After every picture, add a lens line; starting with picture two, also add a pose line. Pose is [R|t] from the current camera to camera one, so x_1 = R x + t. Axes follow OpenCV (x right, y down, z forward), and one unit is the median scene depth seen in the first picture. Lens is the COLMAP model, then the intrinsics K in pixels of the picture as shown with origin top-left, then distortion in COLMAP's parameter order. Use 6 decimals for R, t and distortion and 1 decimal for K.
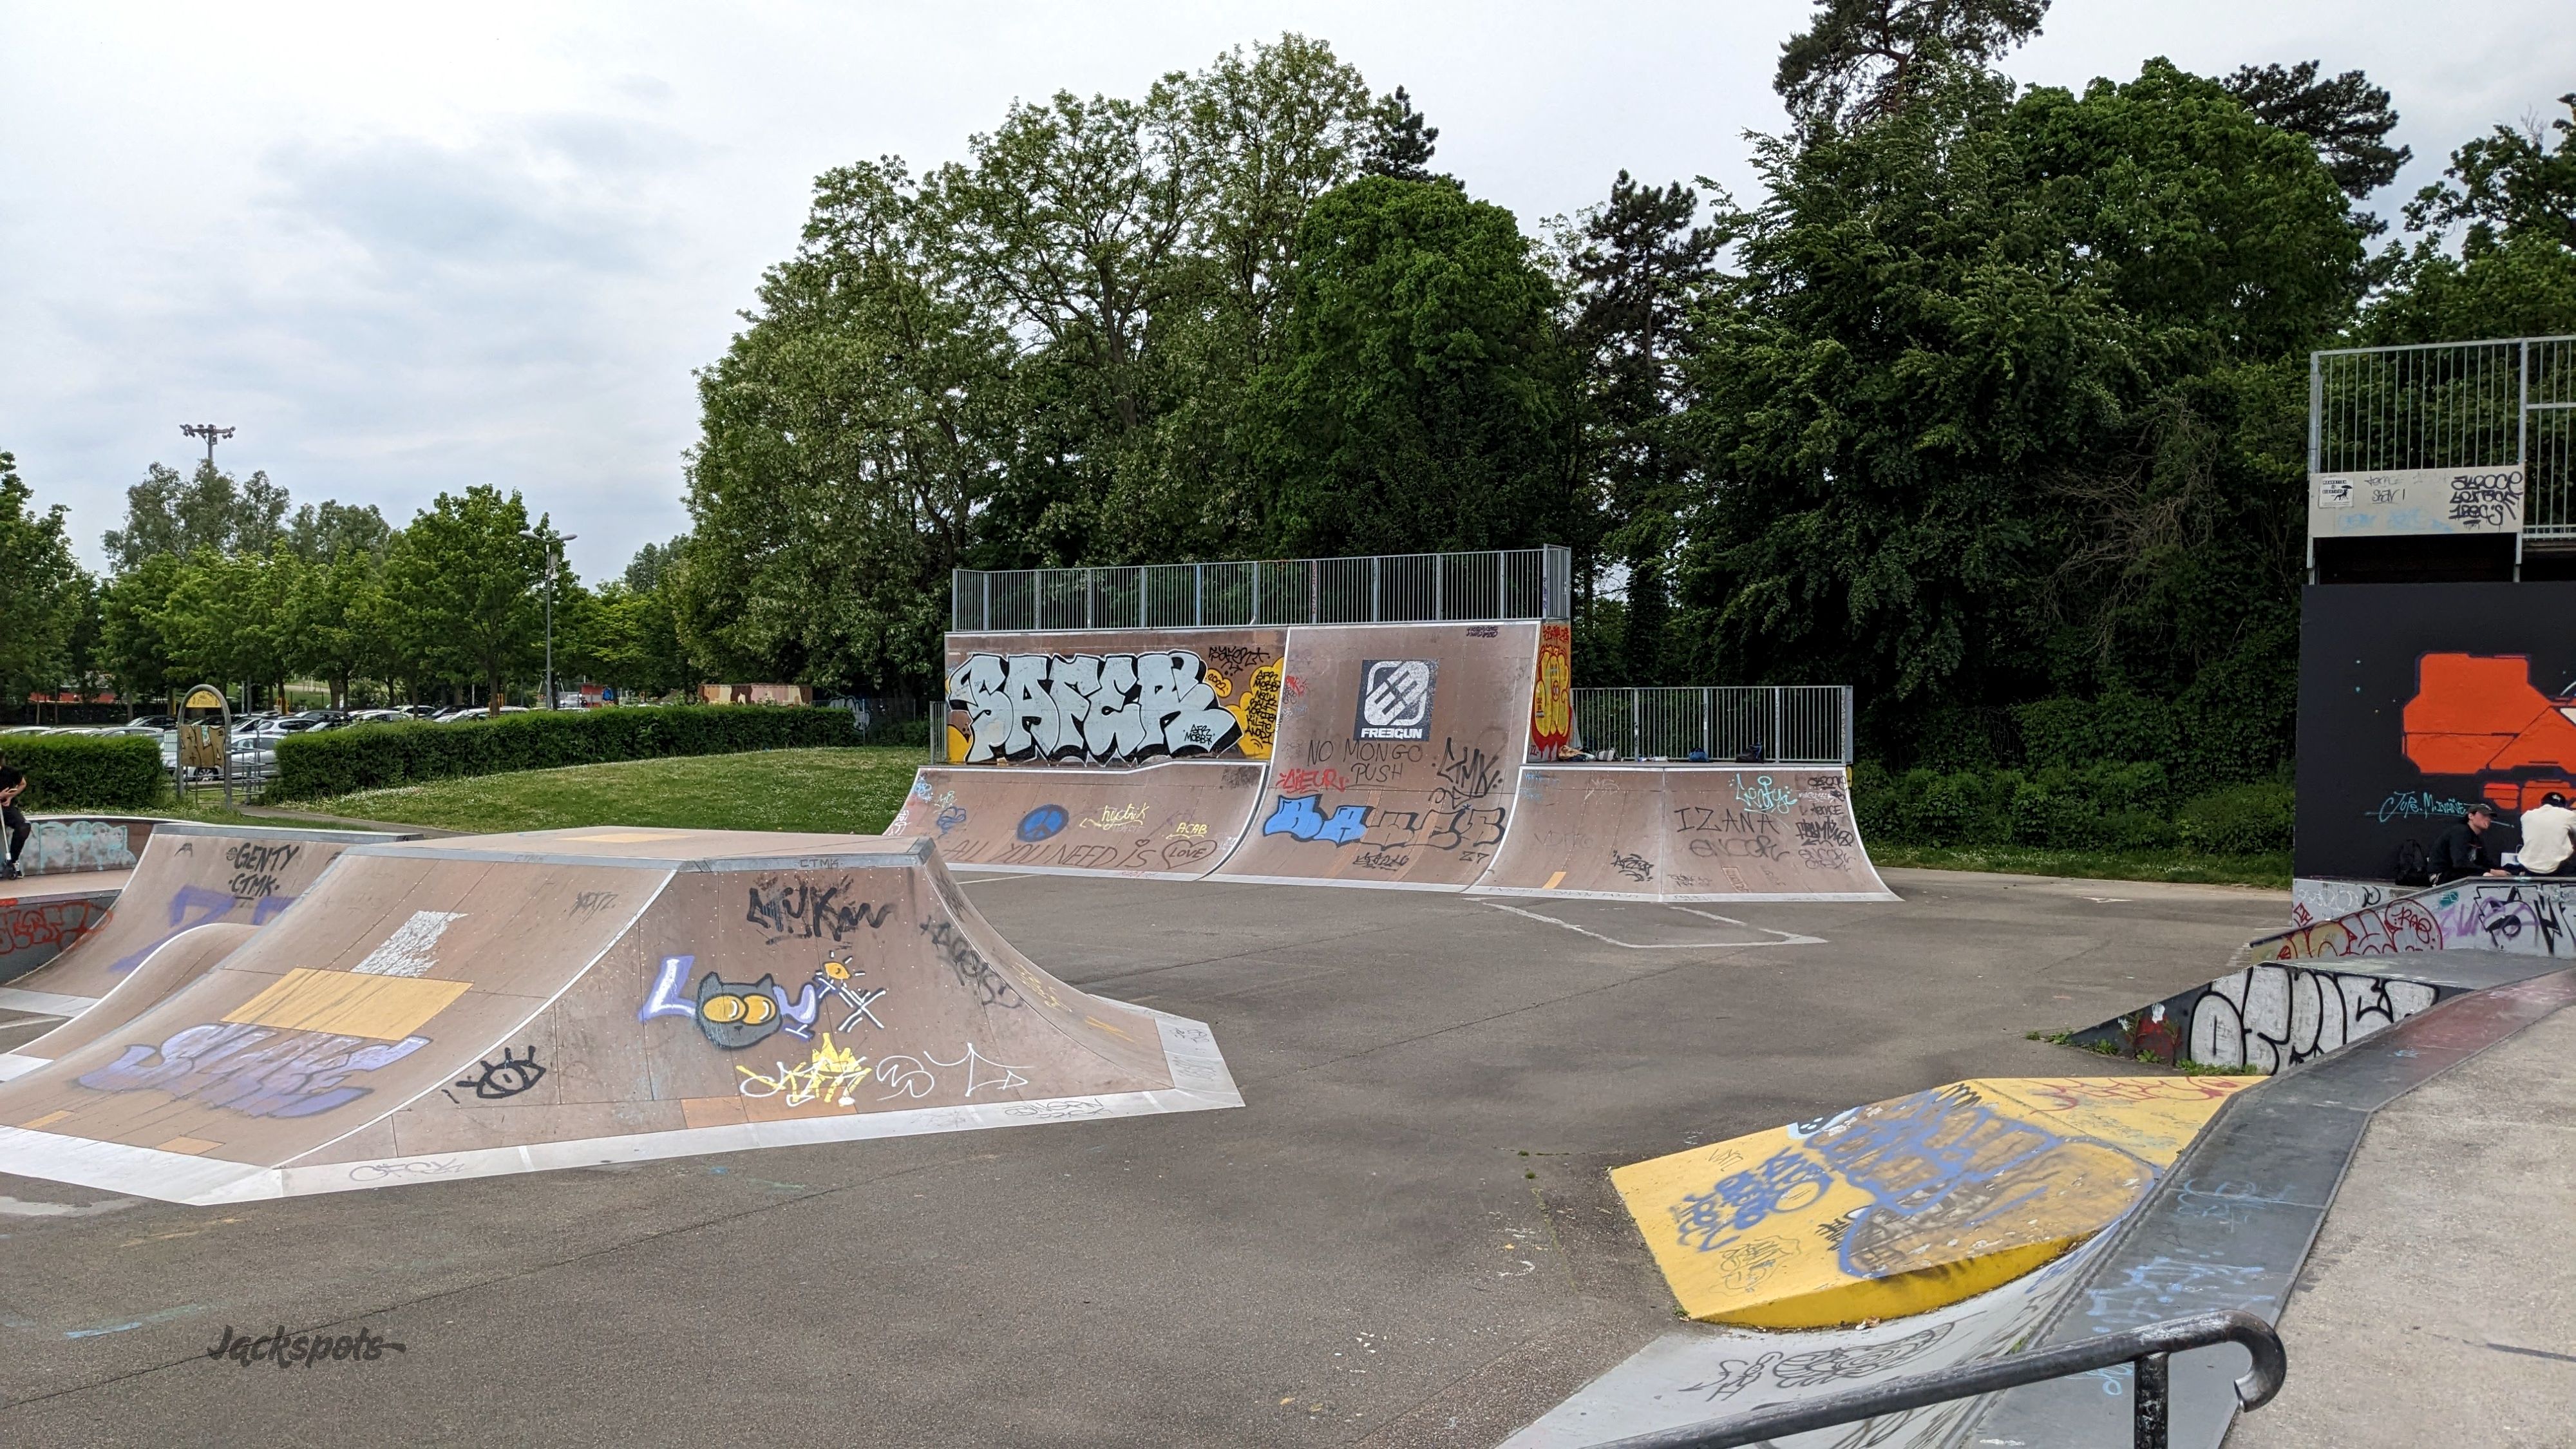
lens RADIAL K [[2057.0, 0, 1287.5], [0, 2057.0, 719.7], [0, 0, 1]] dist [-0.002068, -0.000332]
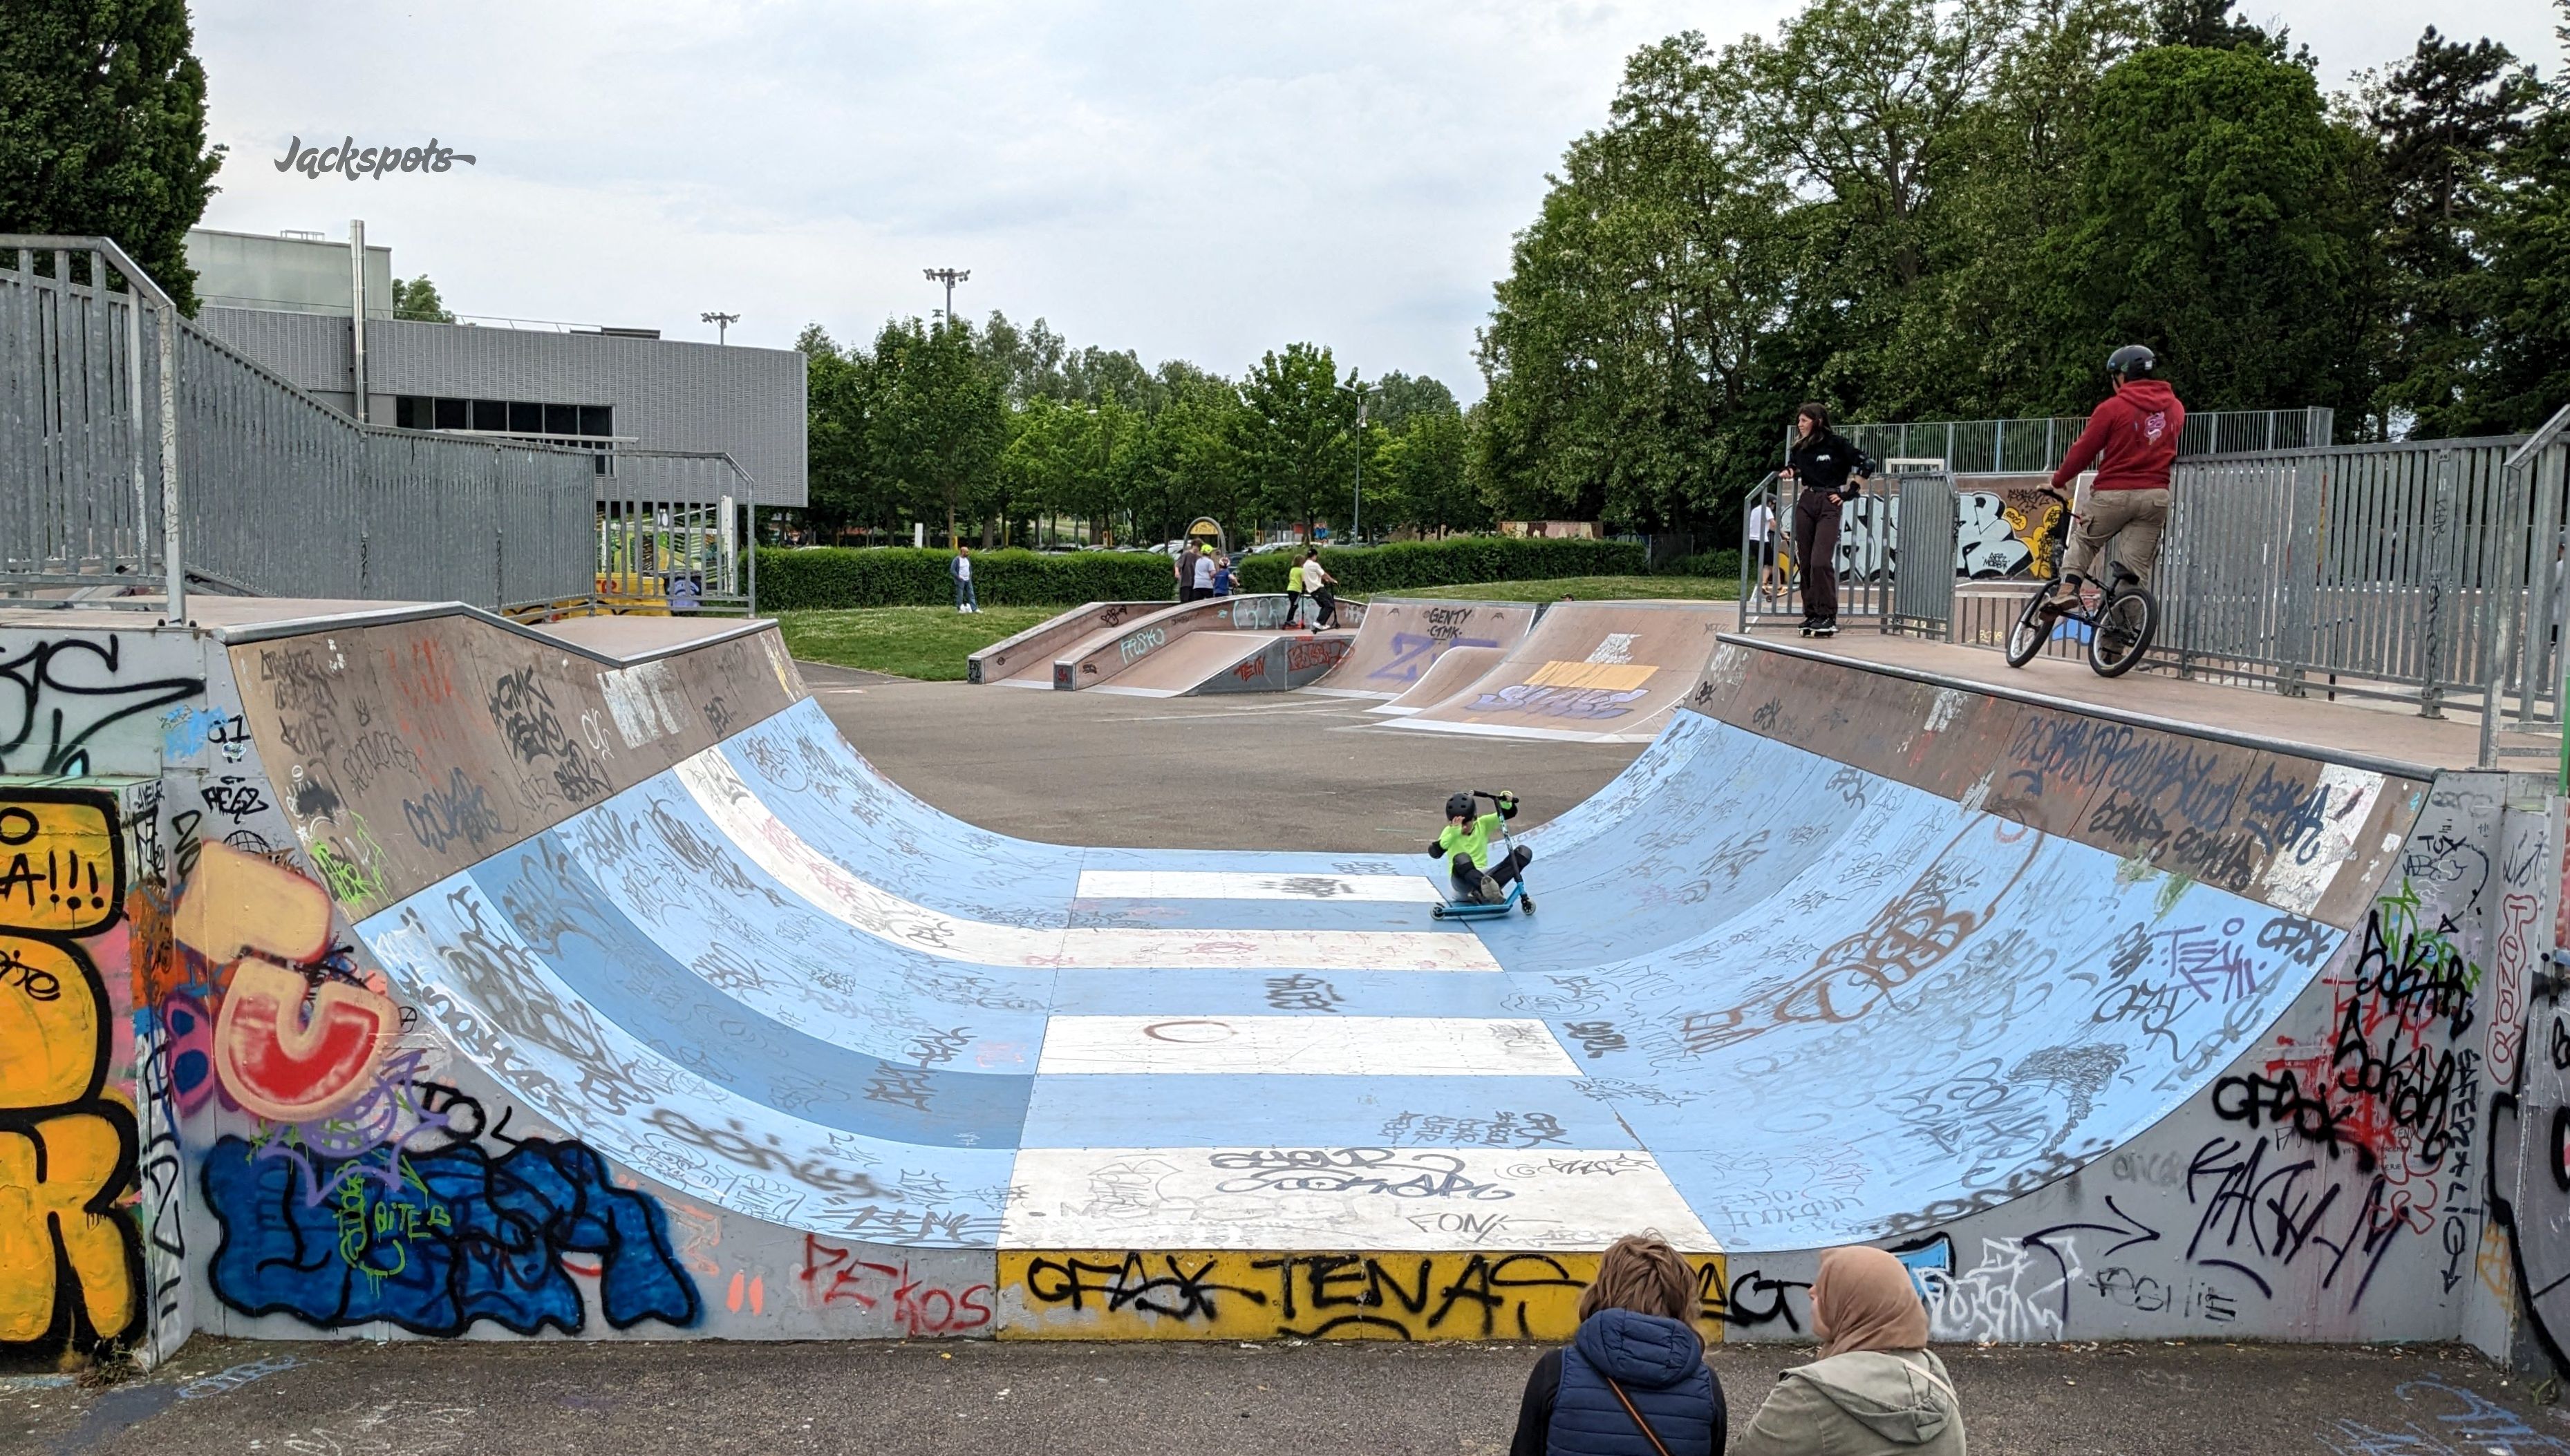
lens RADIAL K [[2202.3, 0, 1317.3], [0, 2202.3, 789.1], [0, 0, 1]] dist [0.027569, -0.003848]
pose [[0.952783, 0.043741, -0.300485, -0.017445], [-0.013223, 0.994609, 0.102853, 0.008067], [0.303364, -0.094023, 0.948224, -0.256482]]
